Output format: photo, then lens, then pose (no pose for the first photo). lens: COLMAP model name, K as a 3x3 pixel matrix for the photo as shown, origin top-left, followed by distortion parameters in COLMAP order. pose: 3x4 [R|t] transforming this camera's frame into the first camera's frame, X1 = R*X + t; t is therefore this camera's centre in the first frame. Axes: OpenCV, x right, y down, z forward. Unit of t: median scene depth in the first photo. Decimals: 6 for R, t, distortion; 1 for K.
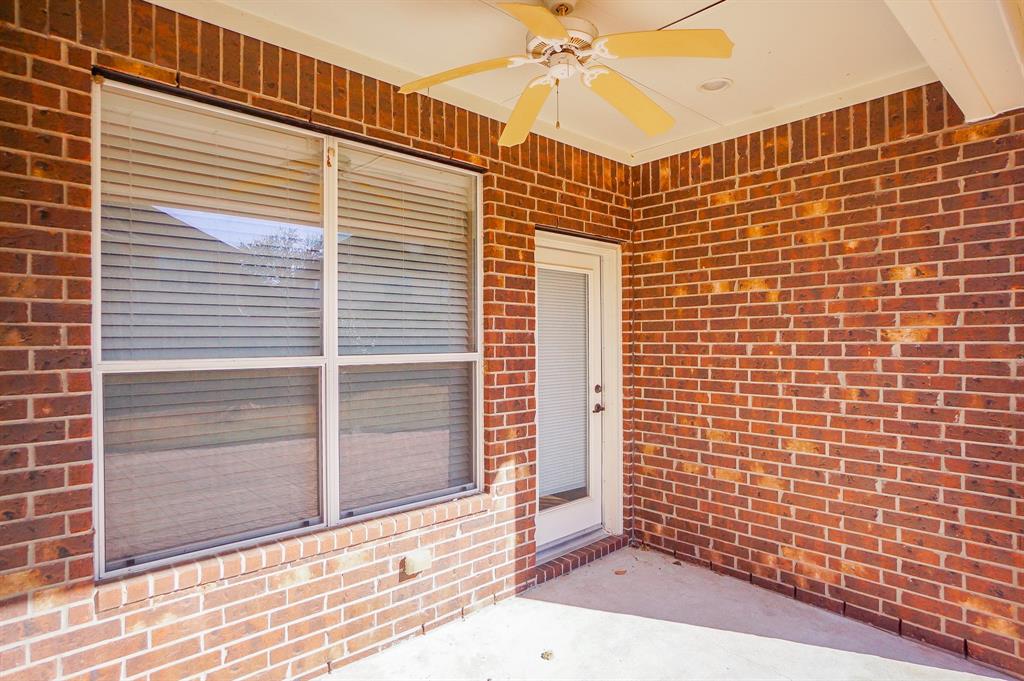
lens RADIAL K [[588.0, 0, 518.8], [0, 588.0, 341.5], [0, 0, 1]] dist [0.031078, 0.001357]
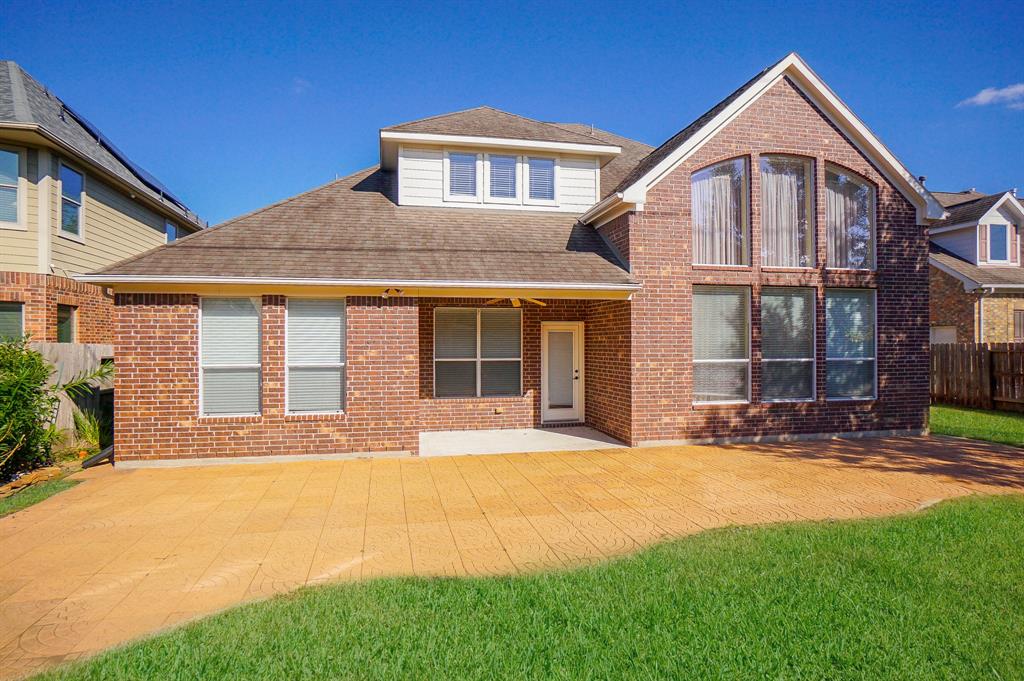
lens RADIAL K [[561.9, 0, 514.0], [0, 561.9, 343.2], [0, 0, 1]] dist [-0.006490, -0.003140]
pose [[0.860932, 0.003136, -0.508710, 1.609118], [-0.004034, 0.999992, -0.000663, -0.068666], [0.508704, 0.002623, 0.860937, -1.938357]]
